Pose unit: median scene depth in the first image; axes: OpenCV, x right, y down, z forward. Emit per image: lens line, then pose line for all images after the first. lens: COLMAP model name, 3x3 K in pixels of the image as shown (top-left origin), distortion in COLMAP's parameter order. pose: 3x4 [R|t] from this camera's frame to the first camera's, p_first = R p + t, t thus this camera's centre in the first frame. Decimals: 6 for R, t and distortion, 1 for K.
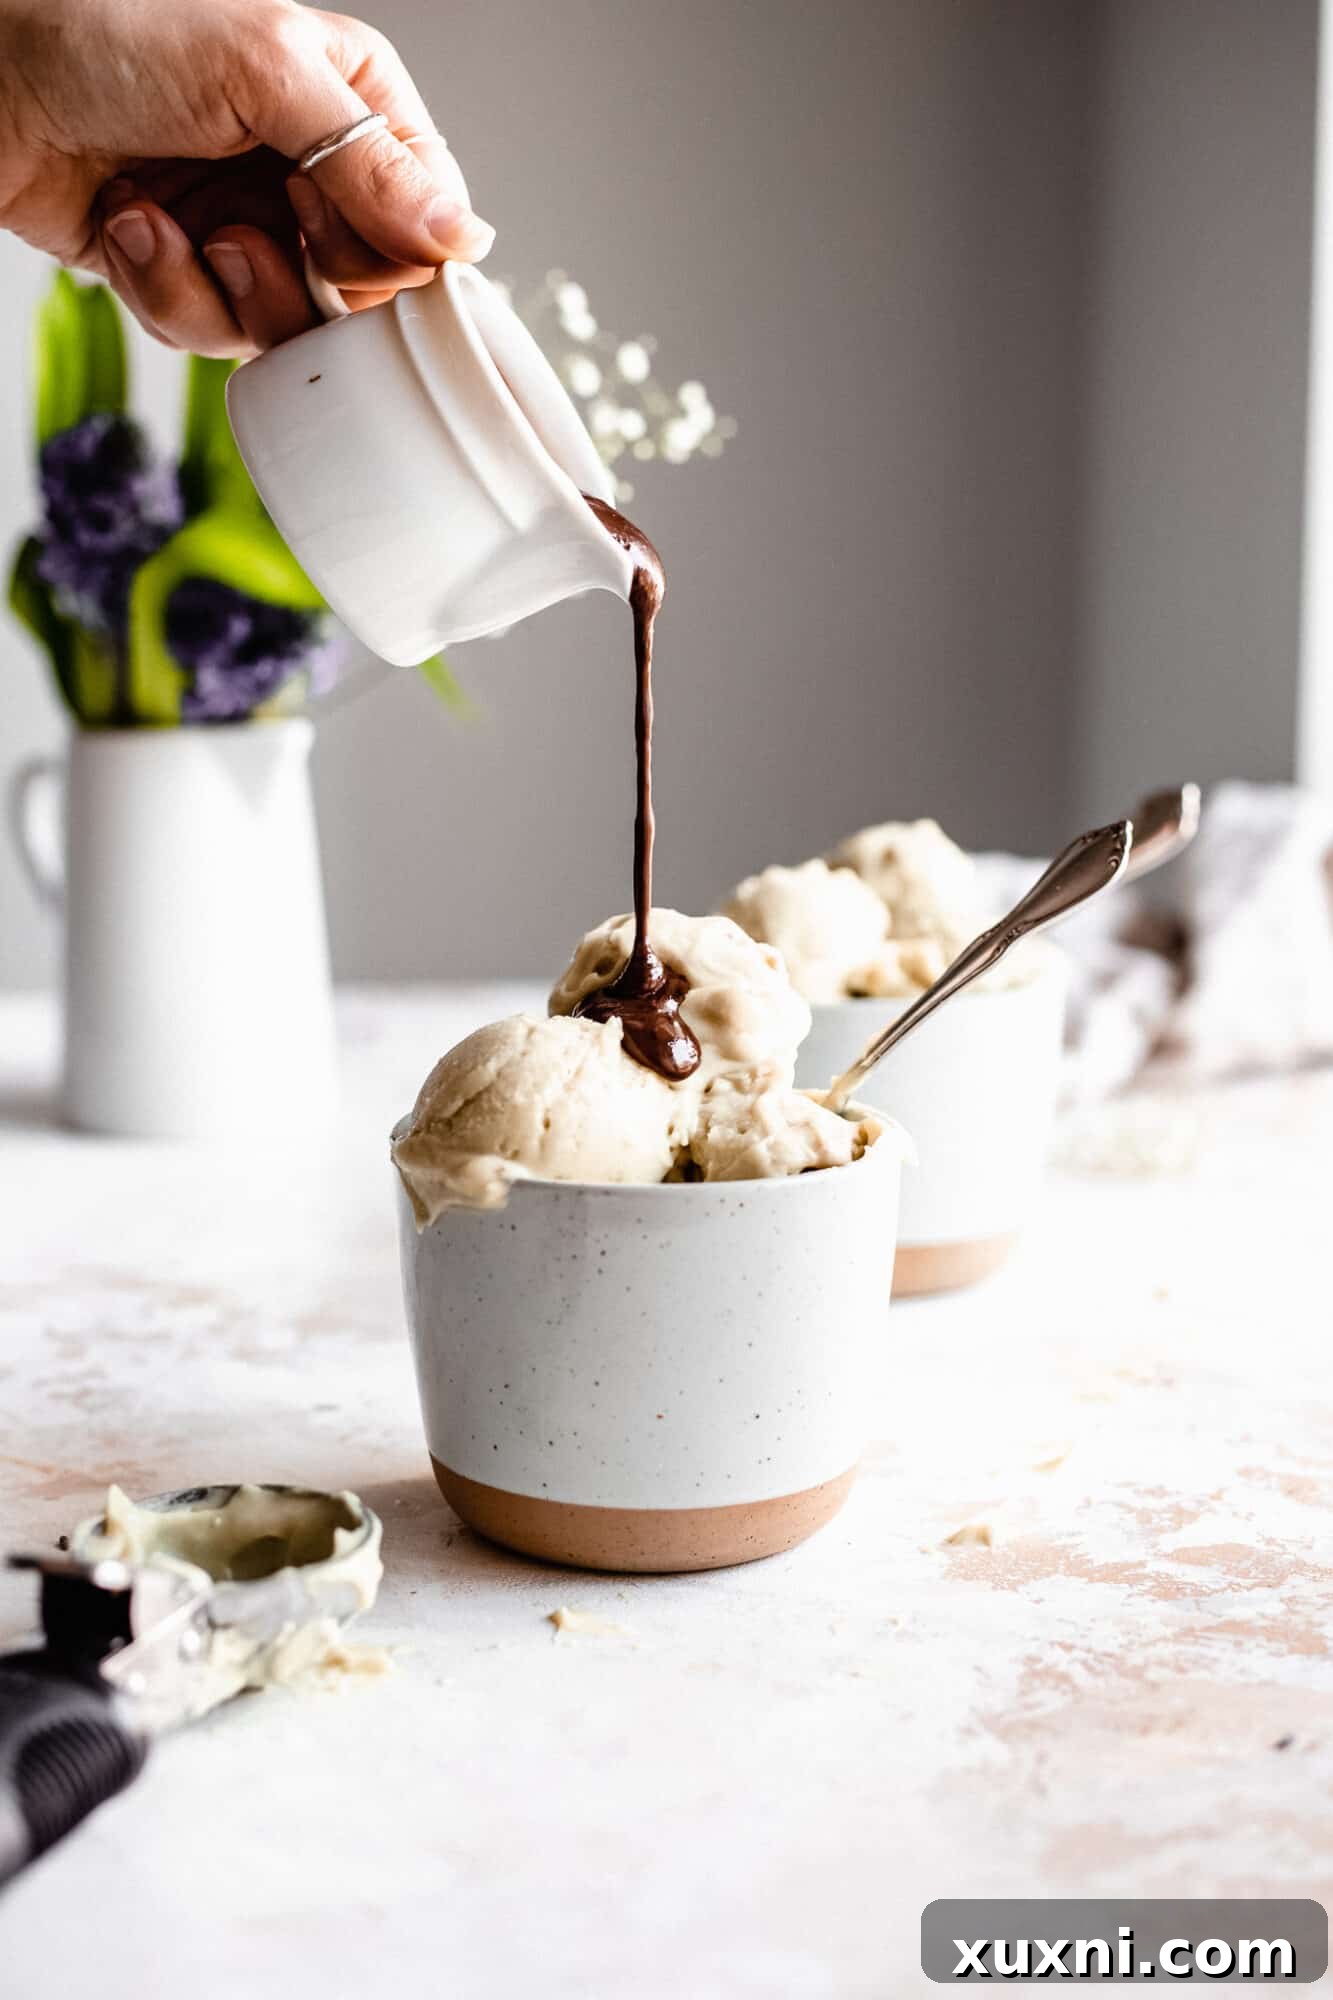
lens RADIAL K [[3731.5, 0, 666.5], [0, 3731.5, 1000.0], [0, 0, 1]] dist [-0.112401, -0.125749]
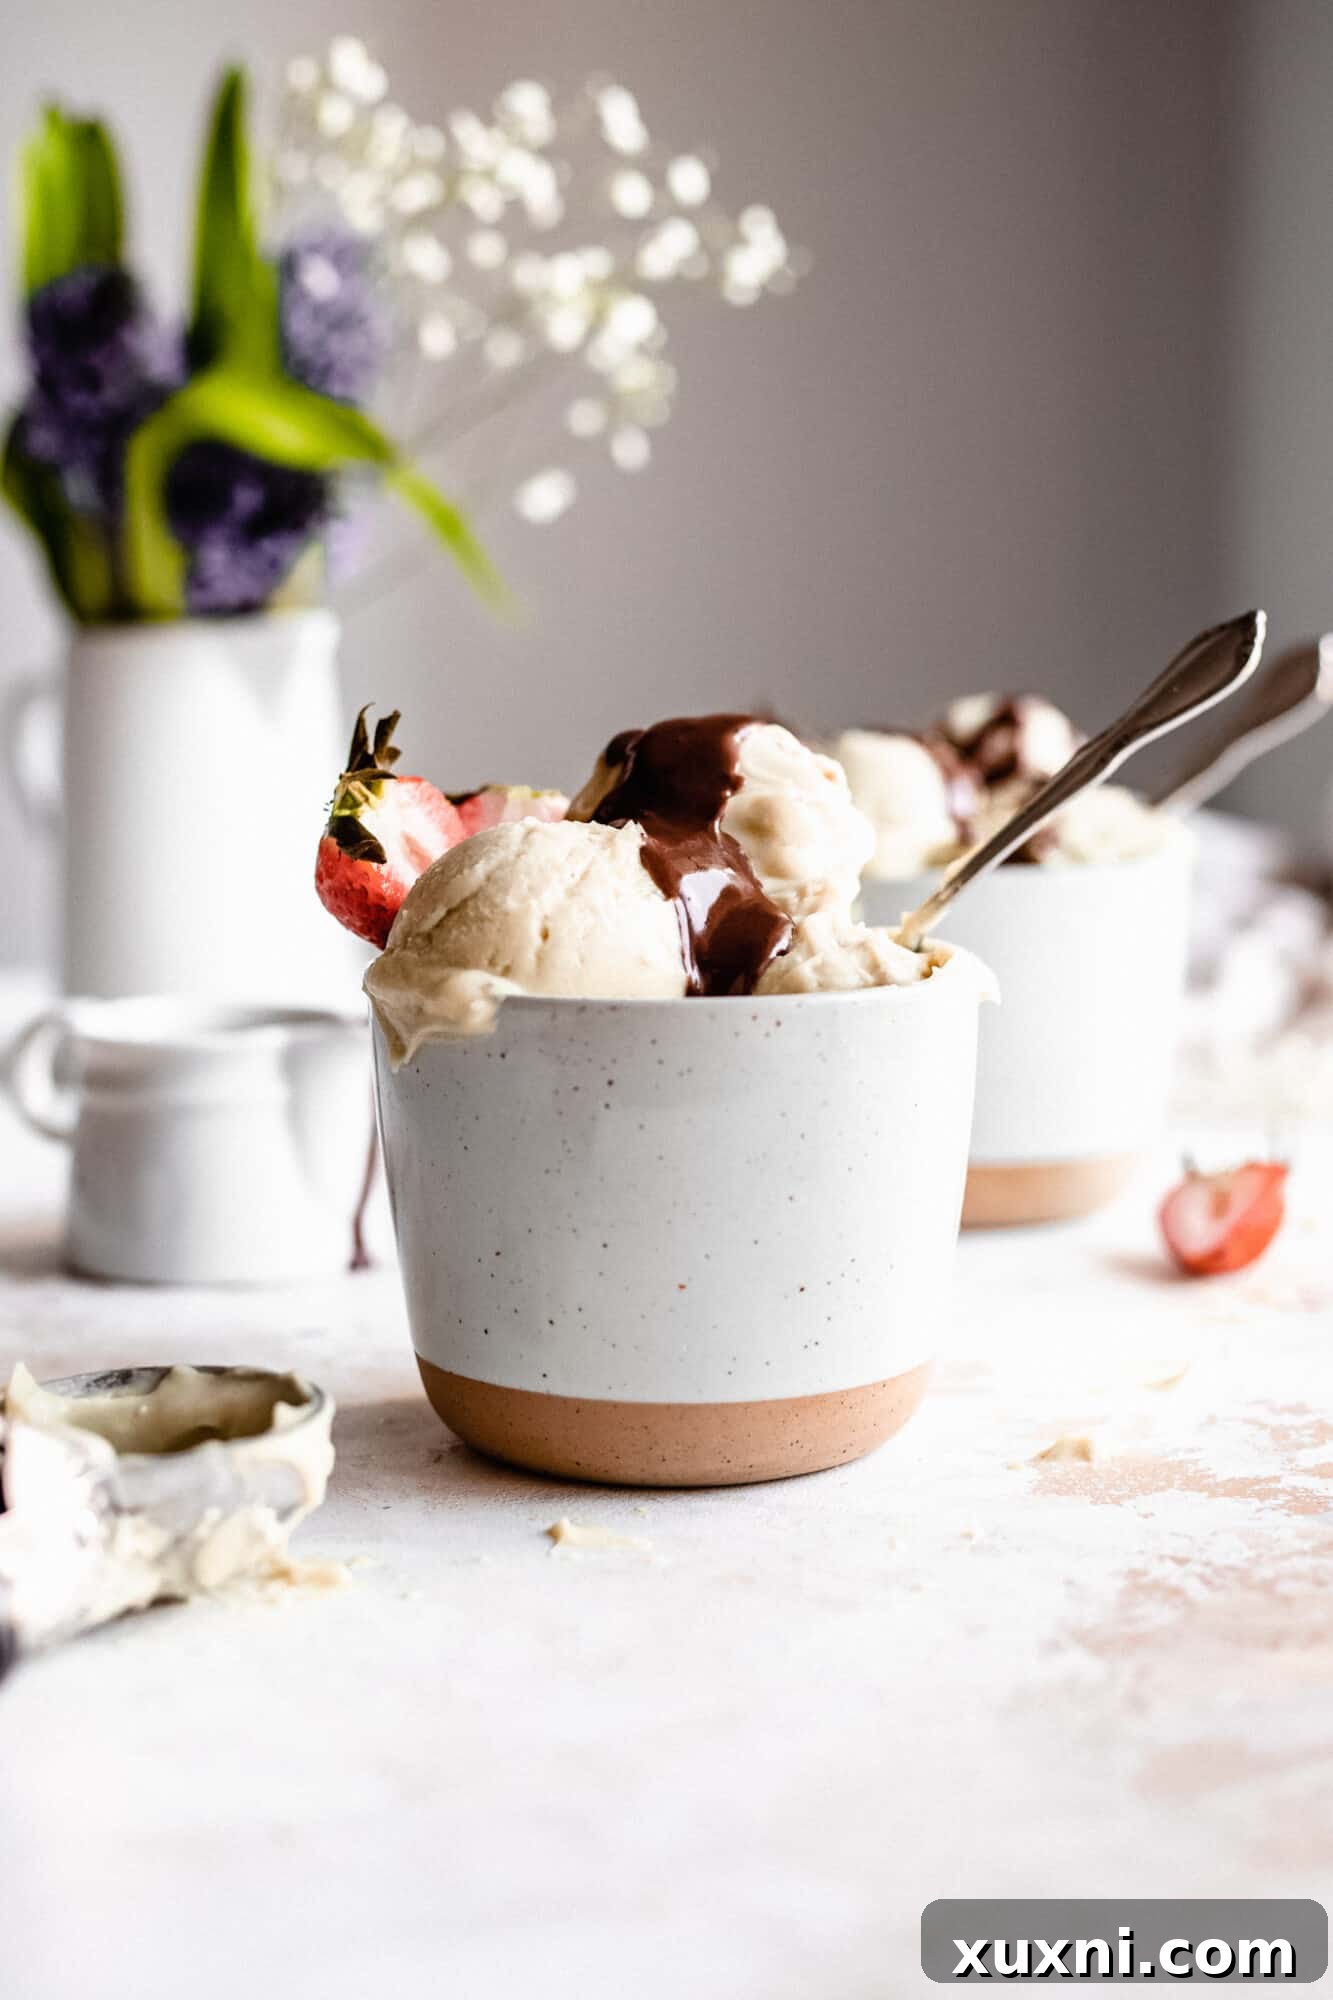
lens RADIAL K [[3831.7, 0, 666.5], [0, 3831.7, 1000.0], [0, 0, 1]] dist [-0.092758, -0.142120]
pose [[0.999003, -0.006382, -0.044194, 0.032211], [0.003941, 0.998474, -0.055090, 0.094074], [0.044478, 0.054861, 0.997503, 0.150882]]
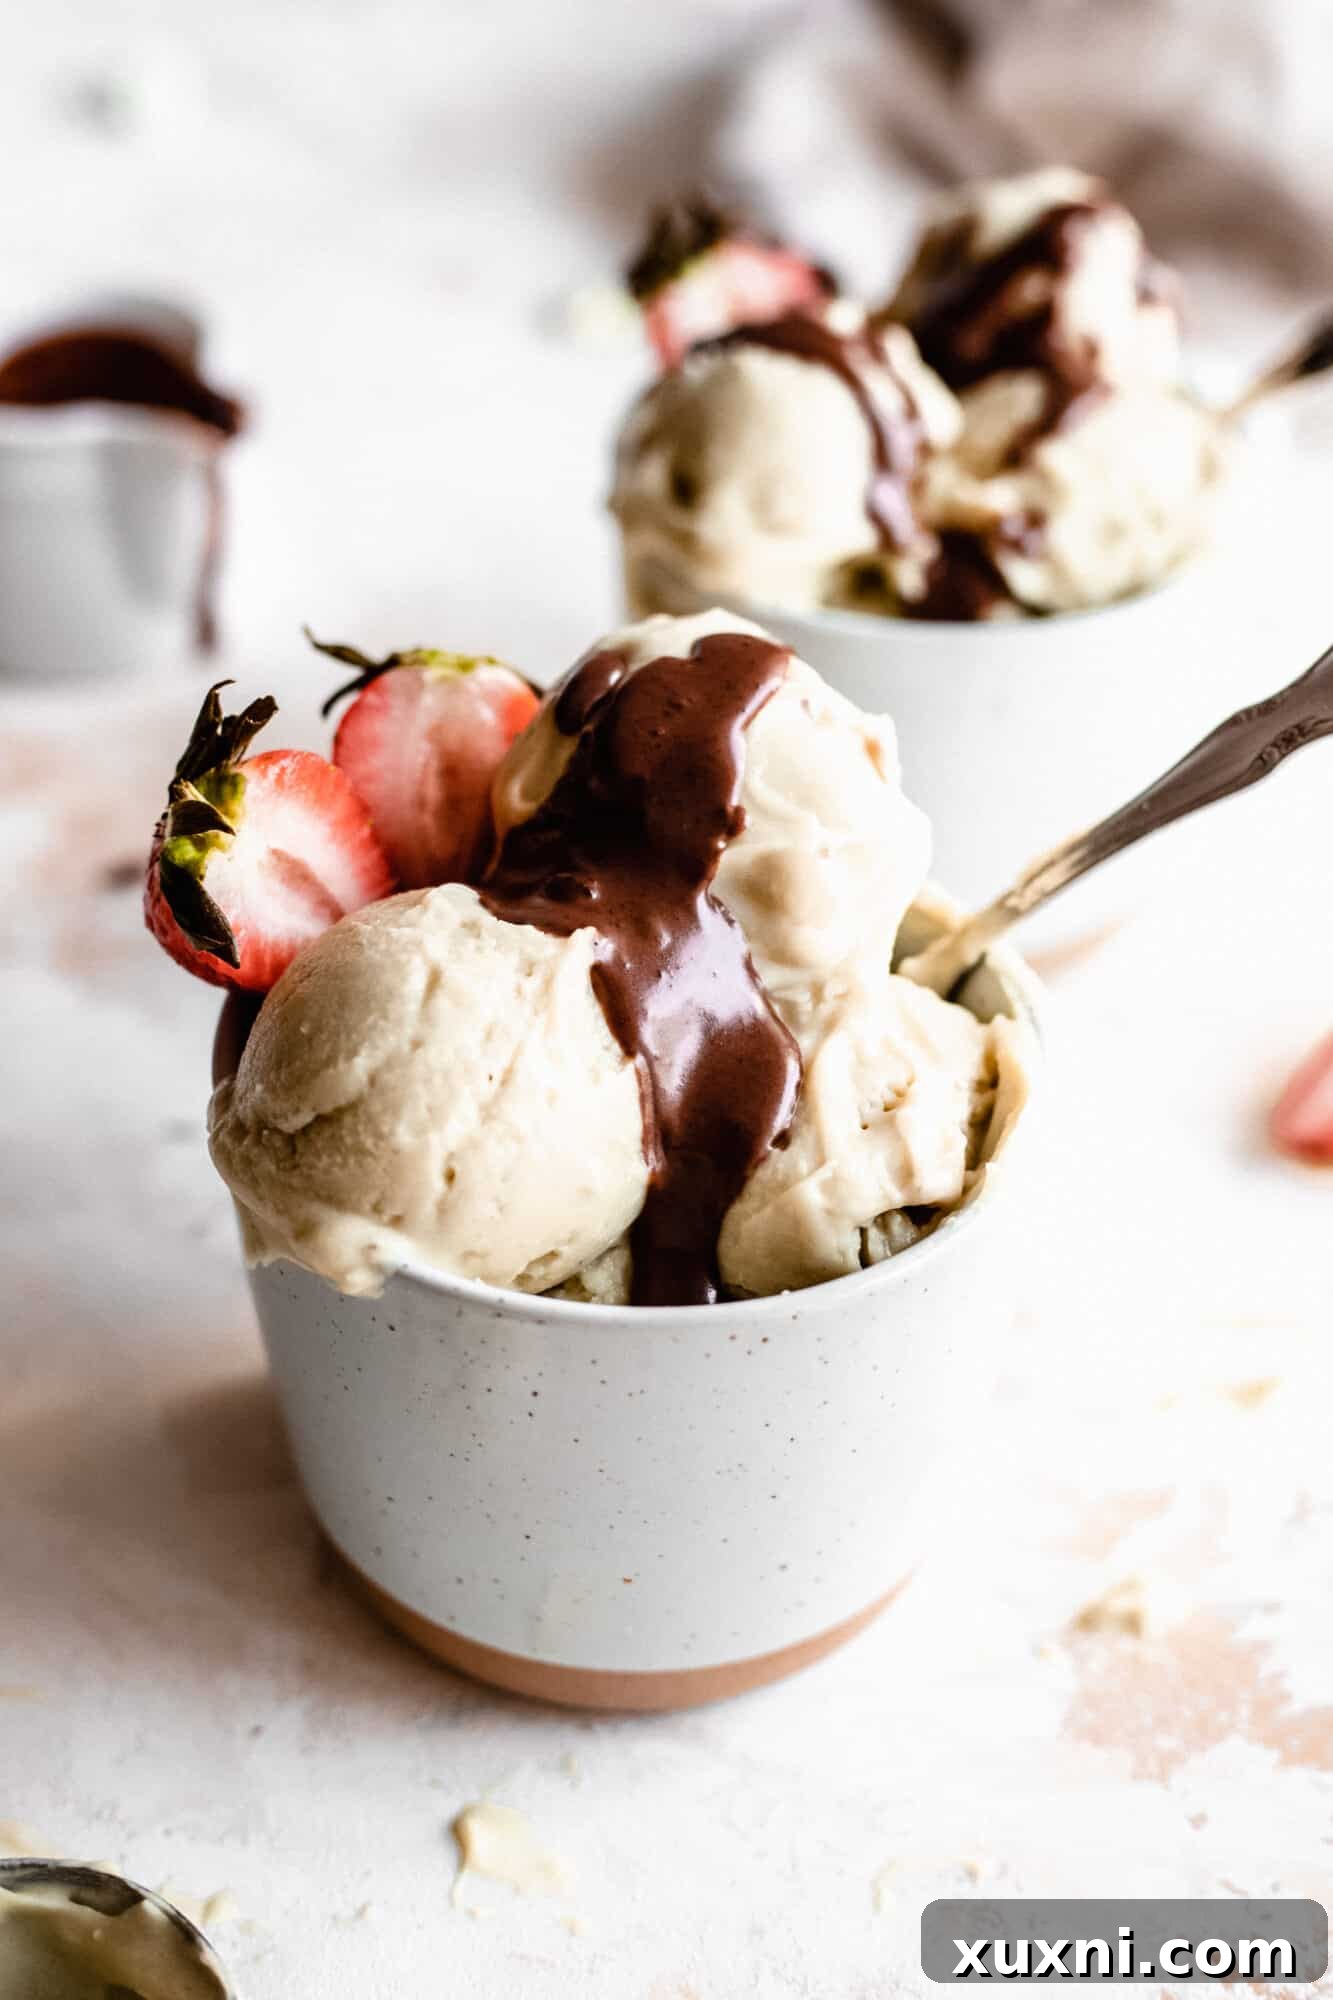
lens RADIAL K [[3831.7, 0, 666.5], [0, 3831.7, 1000.0], [0, 0, 1]] dist [-0.092758, -0.142120]
pose [[0.997165, 0.057395, -0.048664, 0.030533], [-0.025106, 0.863414, 0.503871, -0.298662], [0.070936, -0.501220, 0.862407, 0.483367]]
